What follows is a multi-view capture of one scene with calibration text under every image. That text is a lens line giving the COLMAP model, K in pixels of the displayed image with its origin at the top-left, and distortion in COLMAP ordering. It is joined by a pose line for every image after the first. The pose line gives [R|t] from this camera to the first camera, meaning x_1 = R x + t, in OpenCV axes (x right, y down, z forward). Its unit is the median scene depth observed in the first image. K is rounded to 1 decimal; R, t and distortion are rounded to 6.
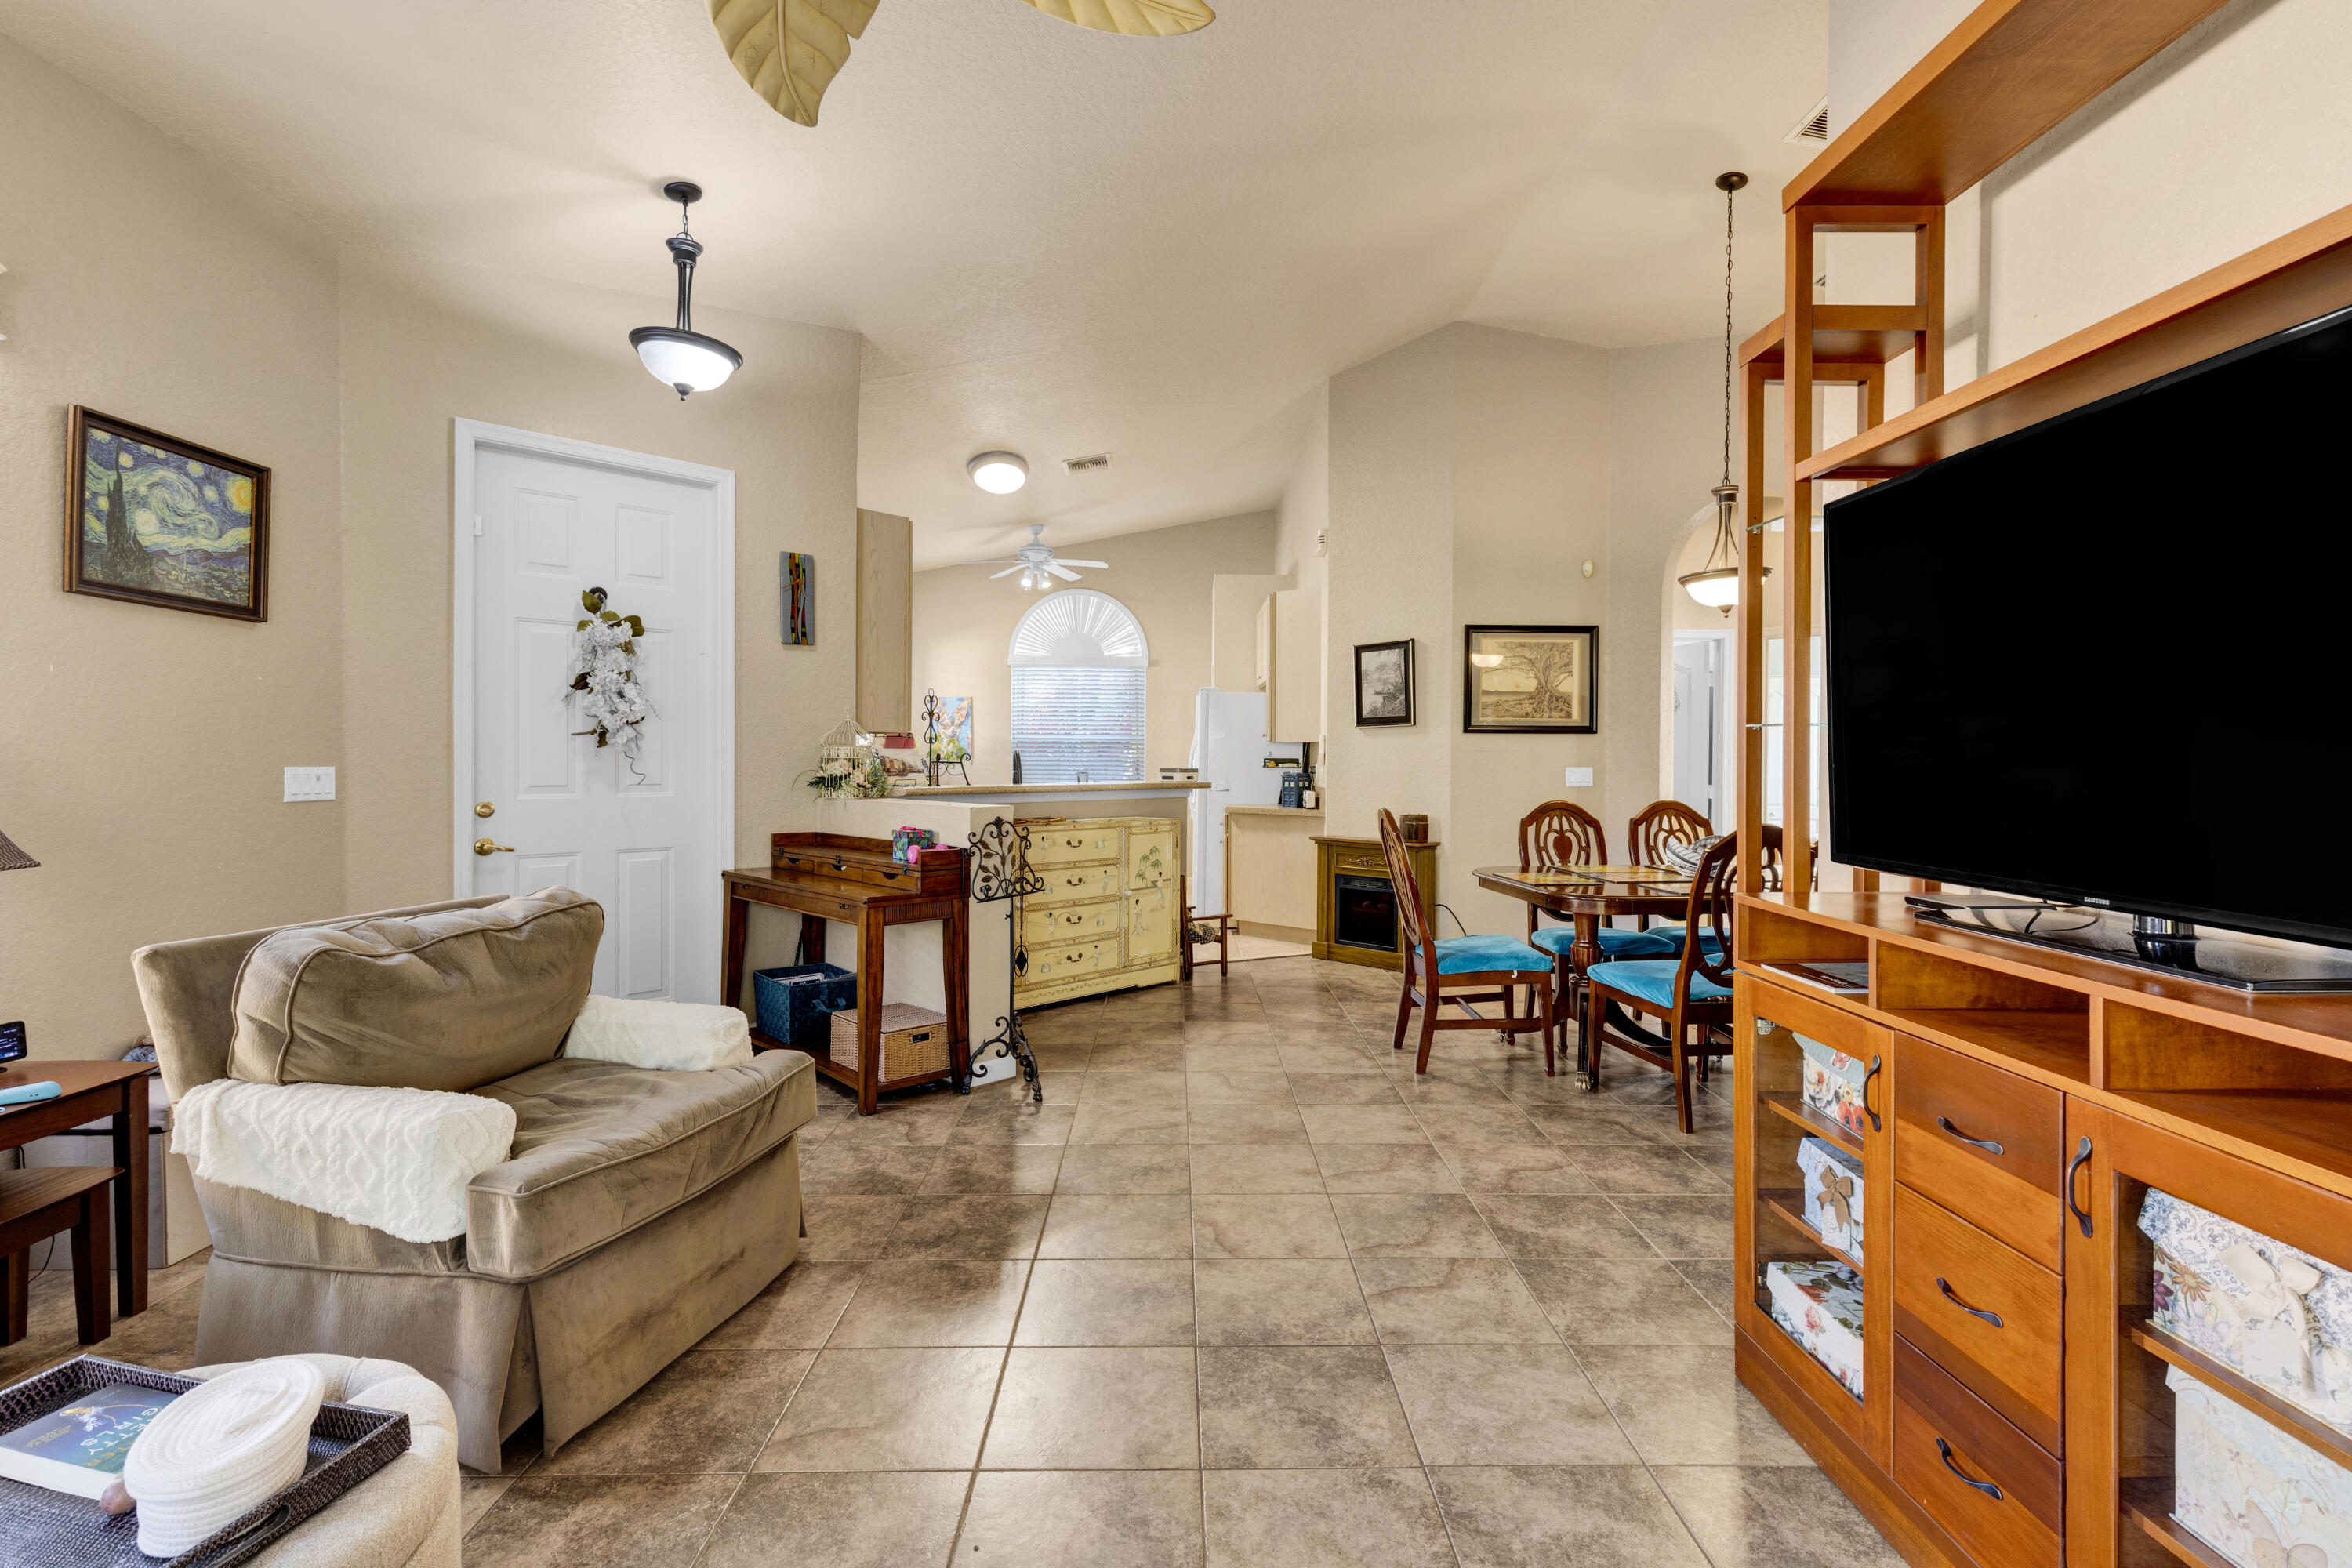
lens RADIAL K [[1080.4, 0, 1184.7], [0, 1080.4, 771.2], [0, 0, 1]] dist [0.005692, -0.000883]
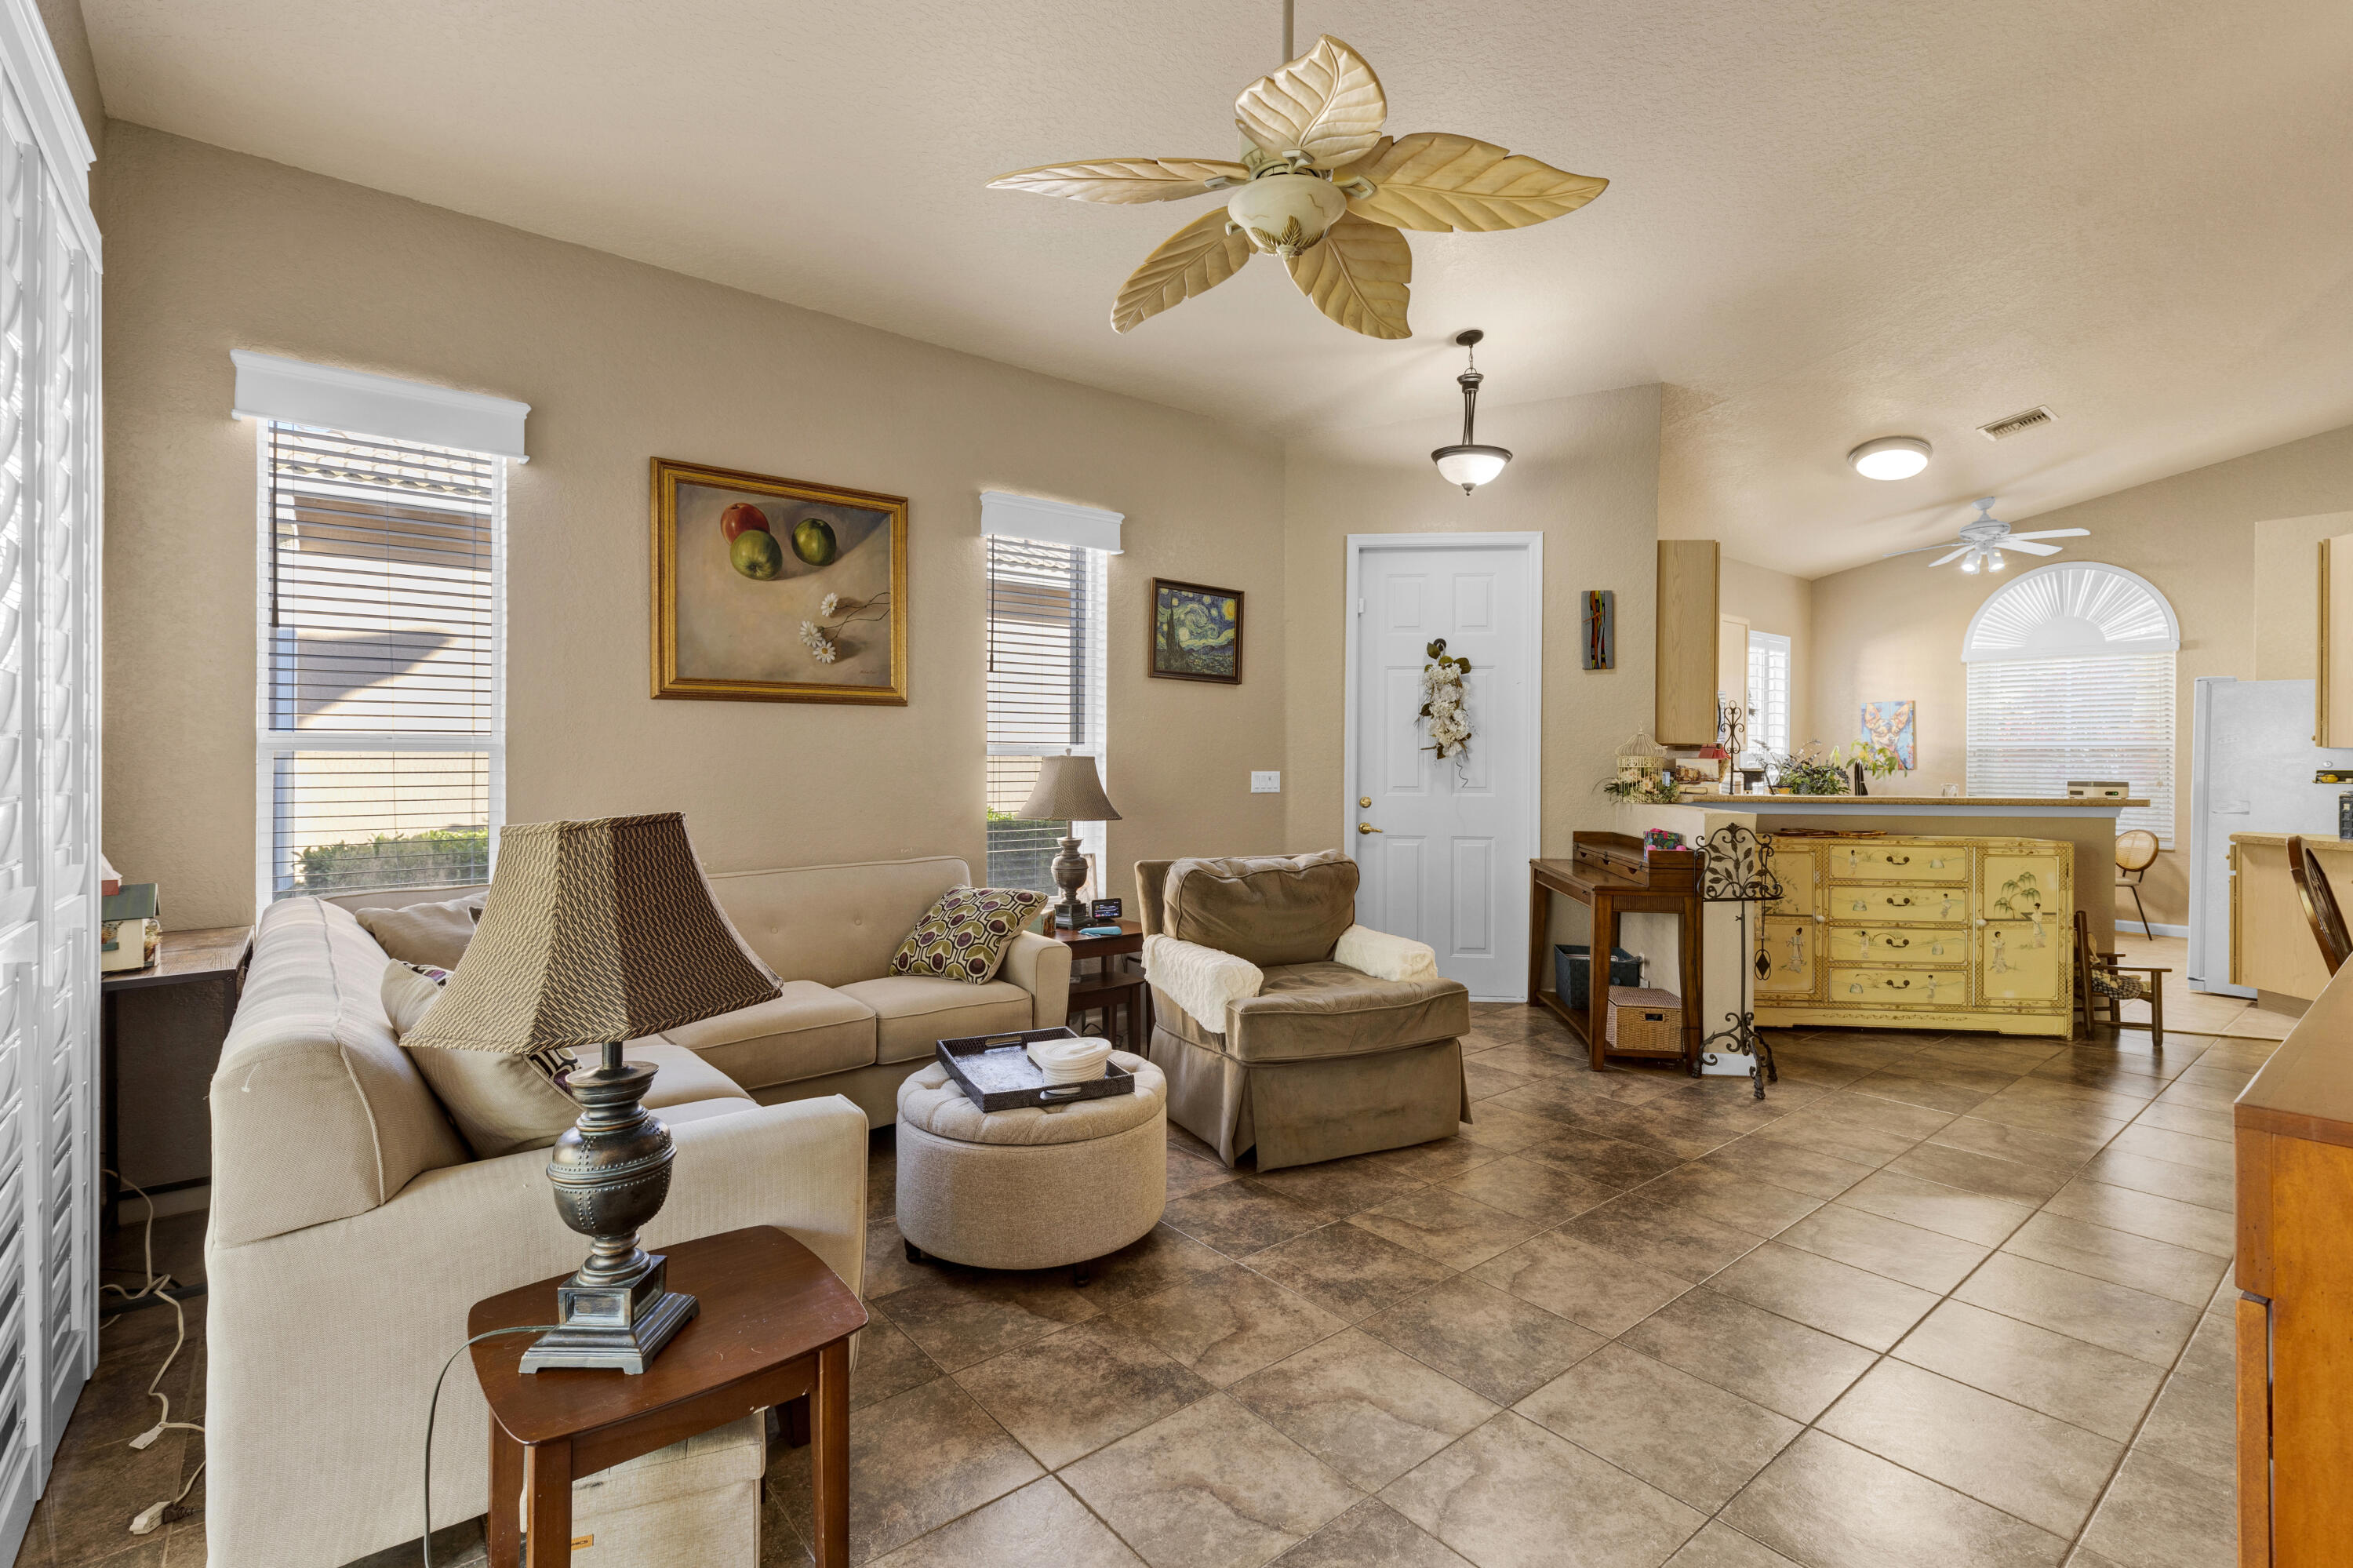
lens RADIAL K [[1080.9, 0, 1181.2], [0, 1080.9, 774.4], [0, 0, 1]] dist [0.005692, -0.000883]
pose [[0.617779, 0.007486, -0.786316, 0.347620], [-0.013399, 0.999910, -0.001007, 0.003250], [0.786238, 0.011158, 0.617823, -0.081704]]
